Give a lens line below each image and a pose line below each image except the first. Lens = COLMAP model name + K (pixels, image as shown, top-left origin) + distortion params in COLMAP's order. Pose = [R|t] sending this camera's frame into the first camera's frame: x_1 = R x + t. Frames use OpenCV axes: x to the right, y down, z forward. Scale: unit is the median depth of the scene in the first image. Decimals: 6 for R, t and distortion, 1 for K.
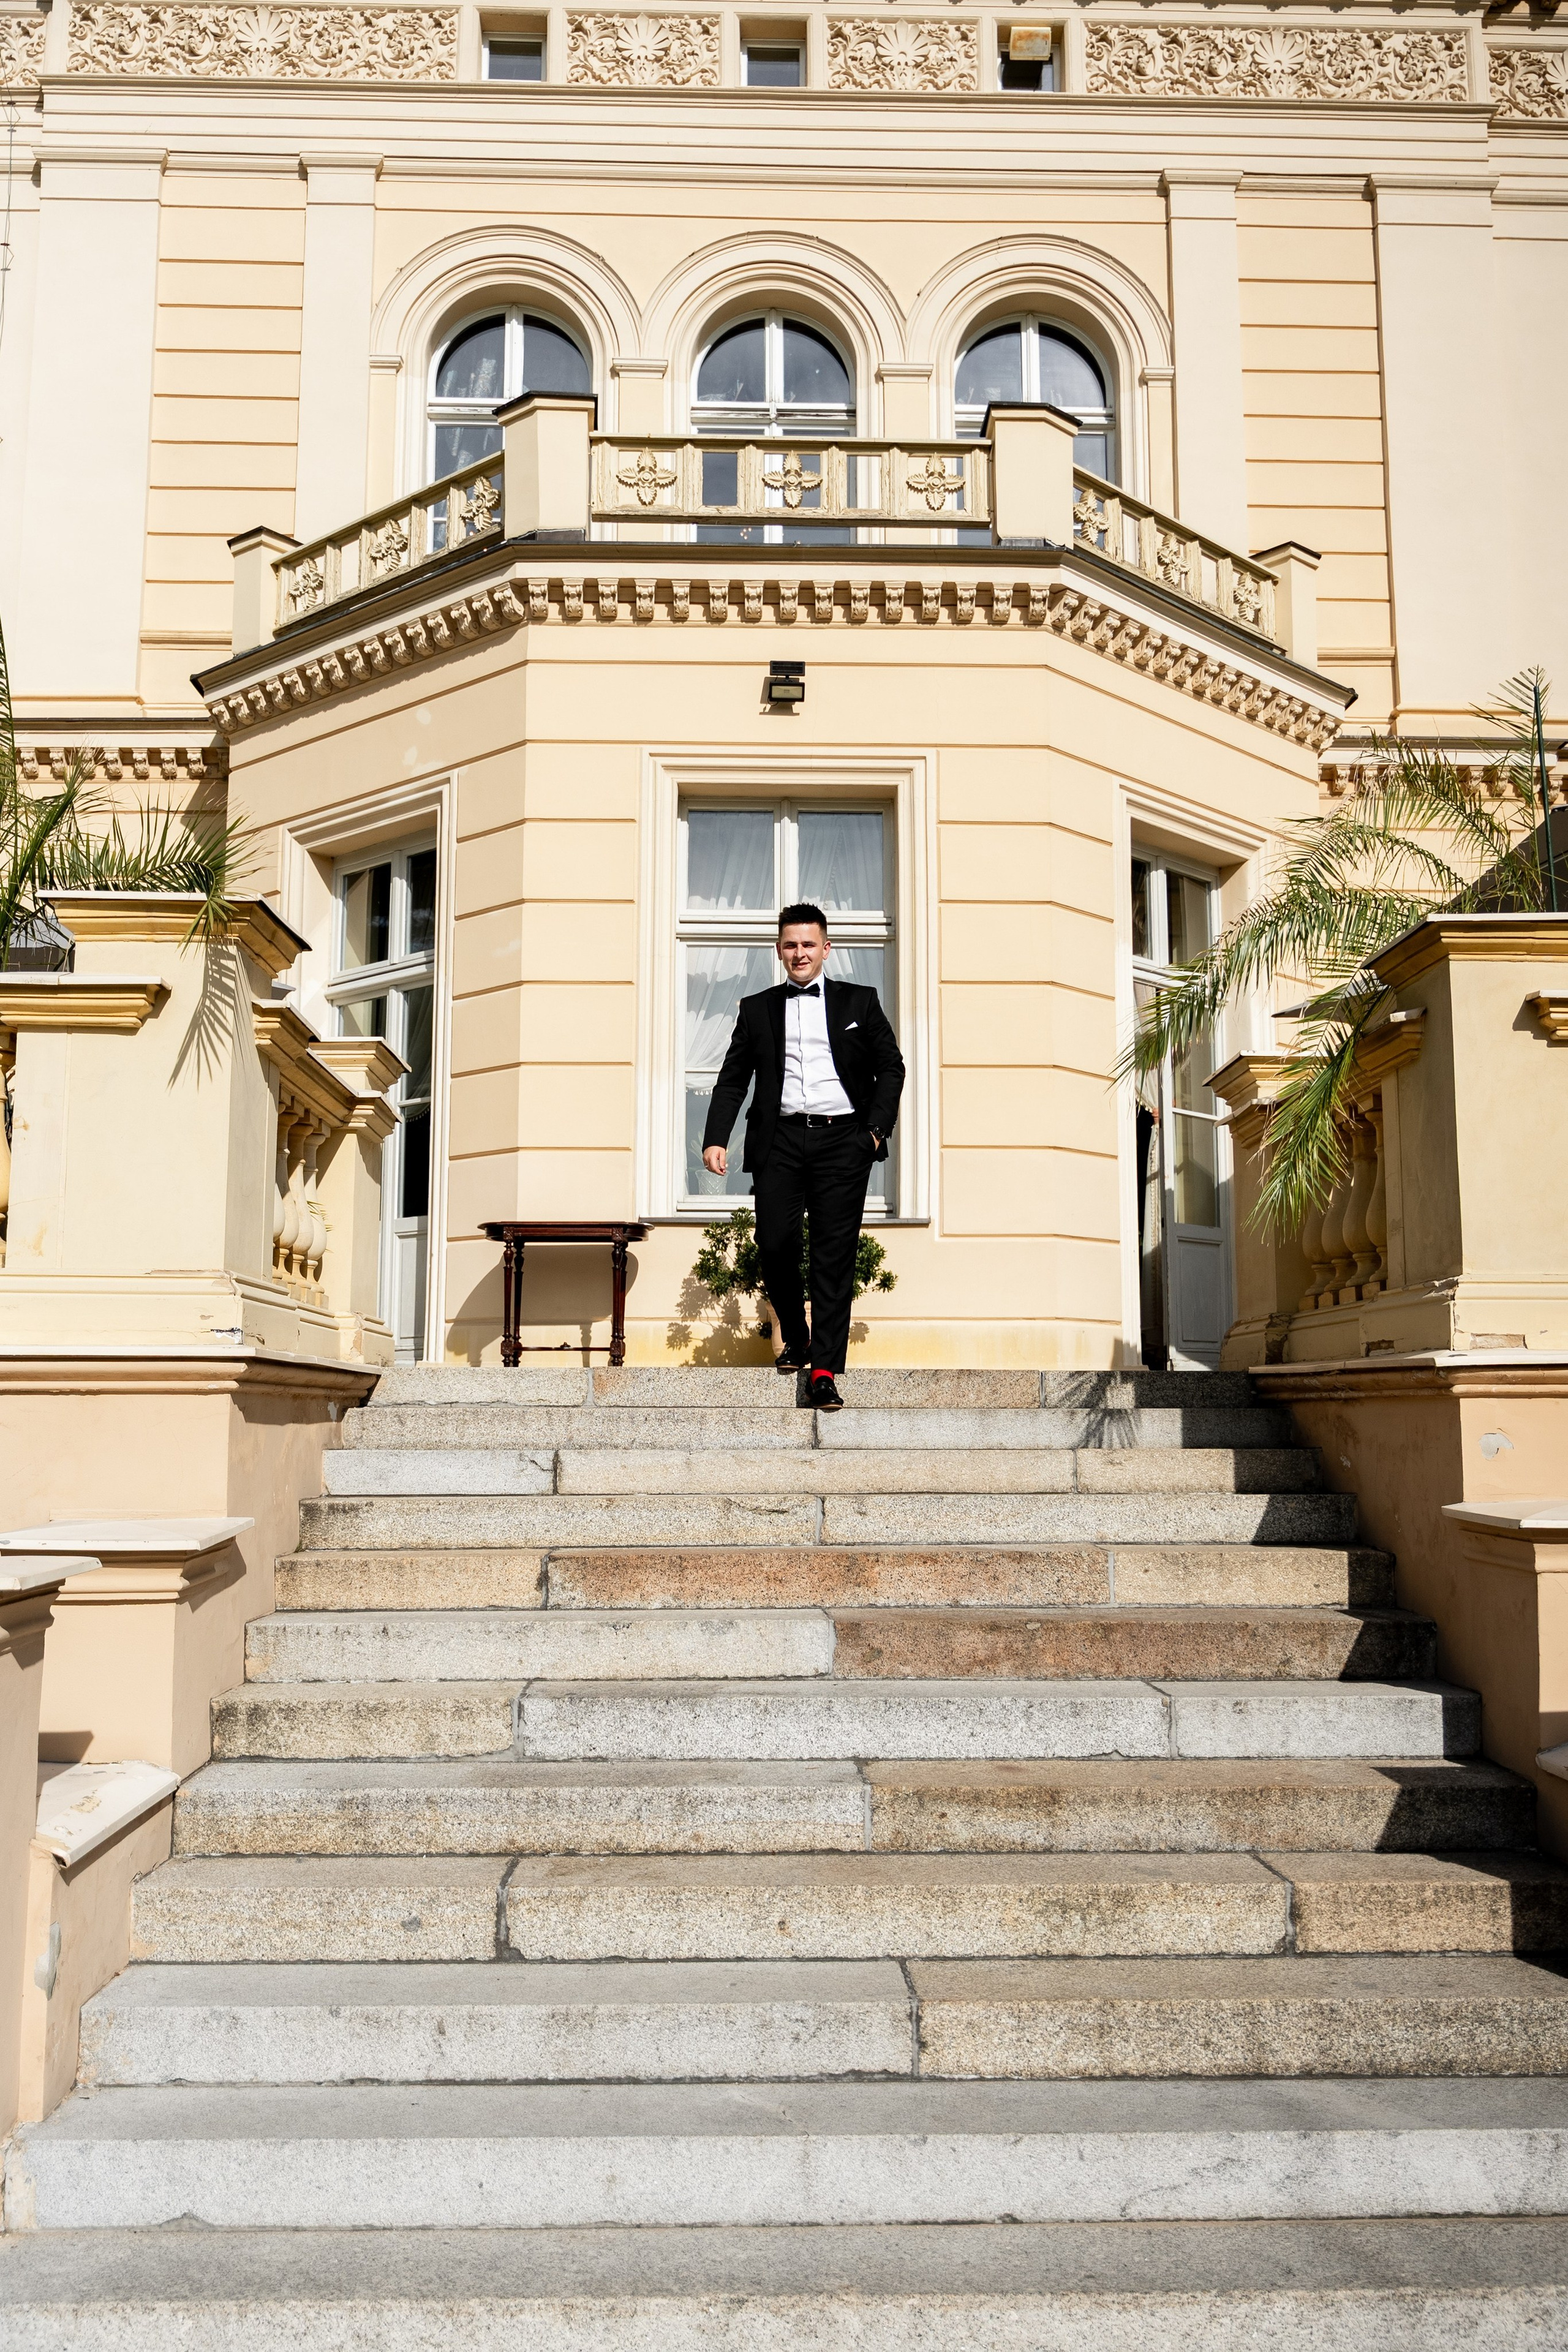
lens RADIAL K [[1924.2, 0, 786.9], [0, 1924.2, 1170.4], [0, 0, 1]] dist [-0.000676, -0.012983]
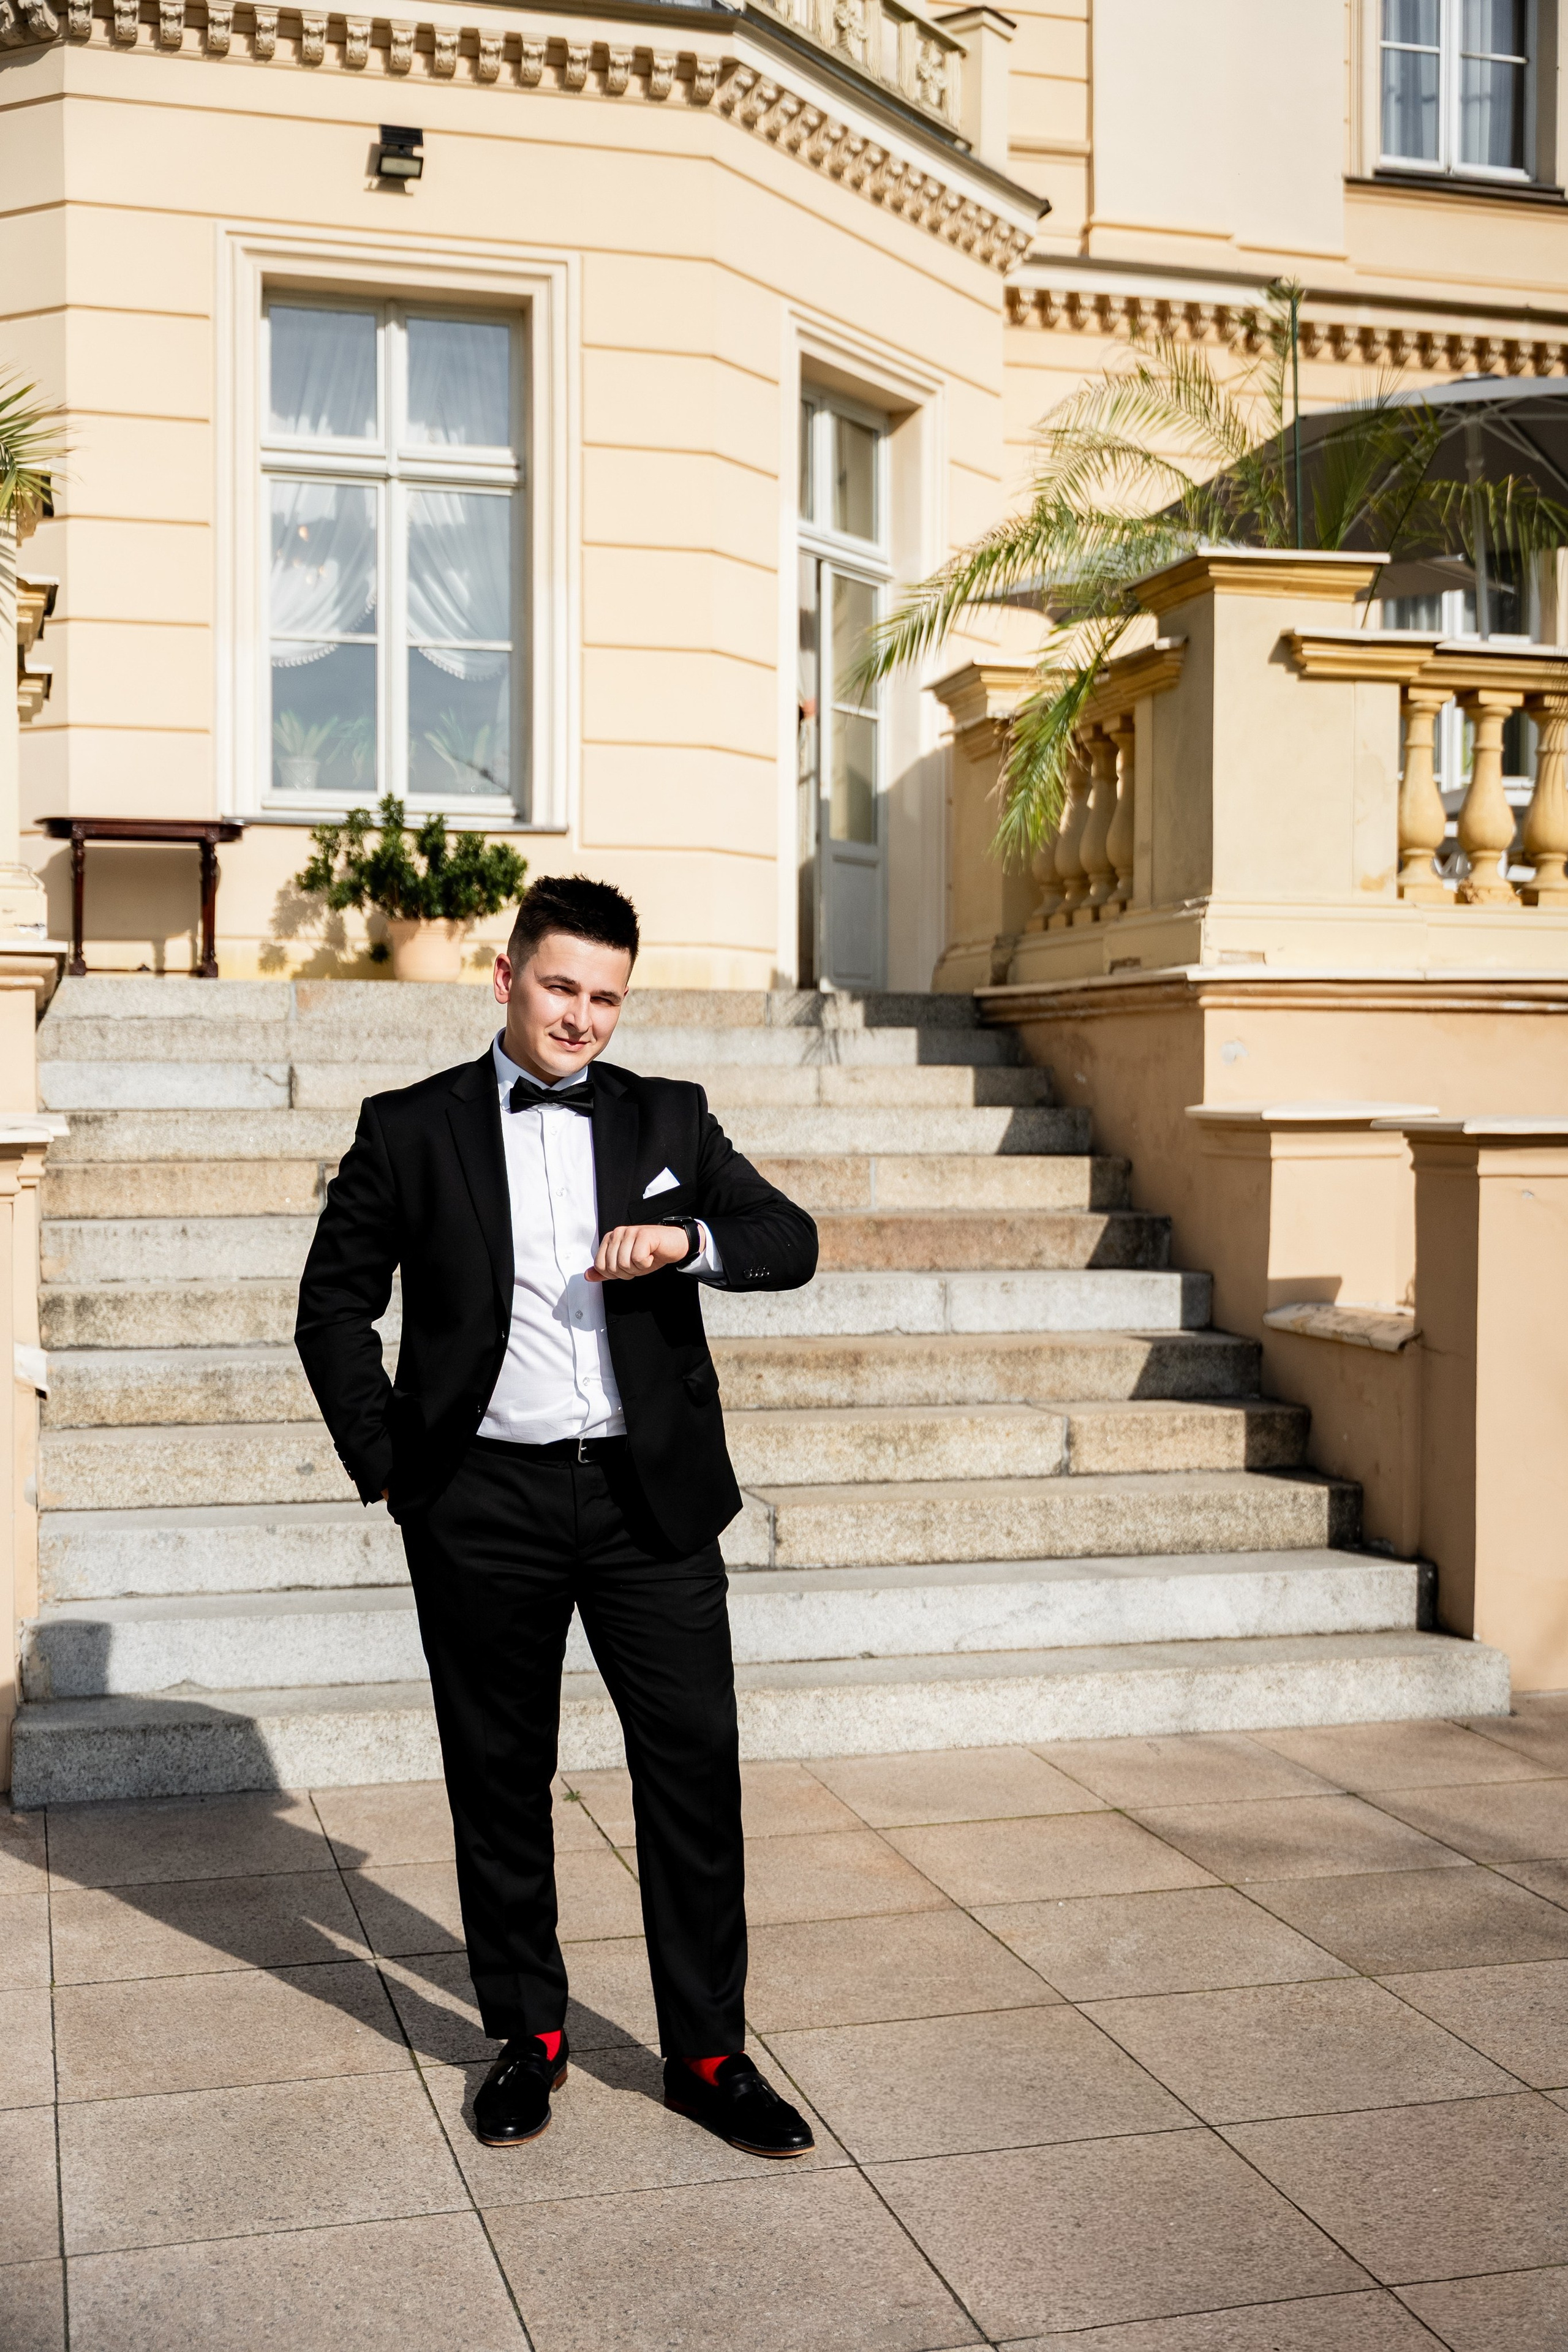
lens RADIAL K [[2717.5, 0, 800.1], [0, 2717.5, 1165.8], [0, 0, 1]] dist [0.009760, 0.001789]
pose [[0.970562, -0.003130, 0.240831, -0.225001], [-0.032847, 0.988853, 0.145228, -0.008441], [-0.238601, -0.148864, 0.959640, -0.398485]]
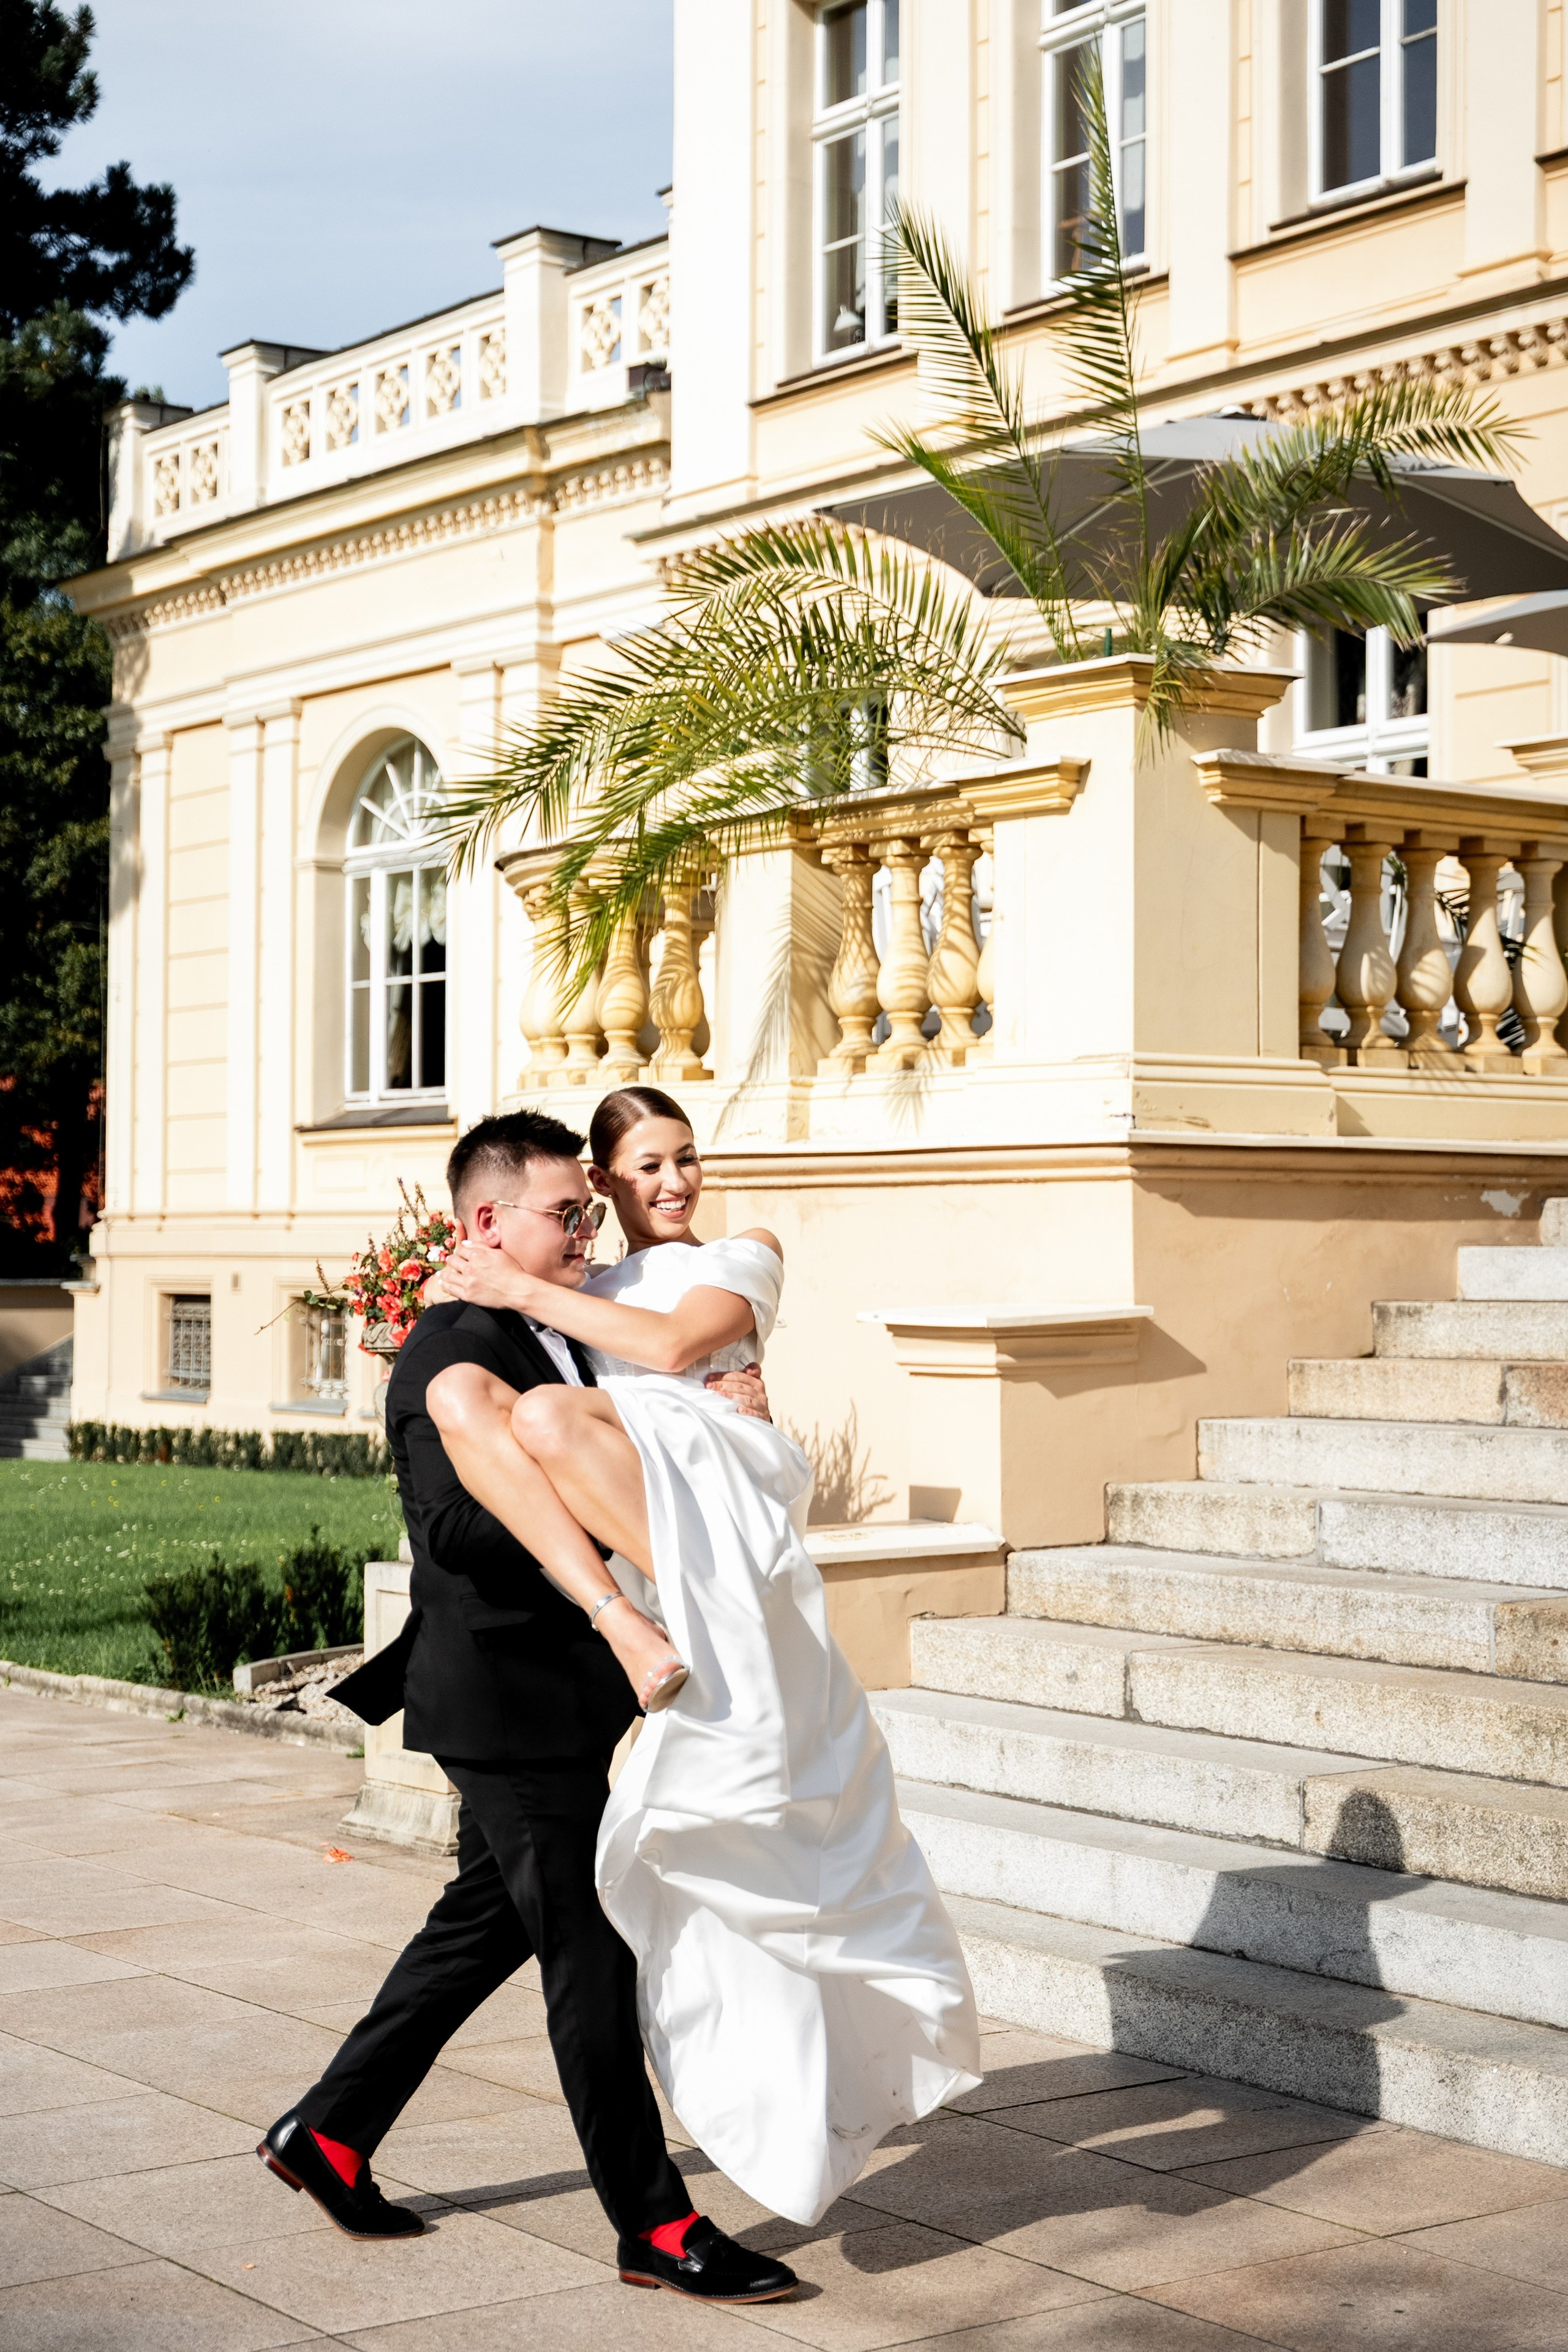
lens RADIAL K [[3871.2, 0, 784.0], [0, 3871.2, 1176.0], [0, 0, 1]] dist [0.005041, -0.048006]
pose [[0.555446, -0.015864, -0.831401, 1.133354], [0.102392, 0.993514, 0.049450, -0.000299], [0.825224, -0.112596, 0.553468, -0.205977]]
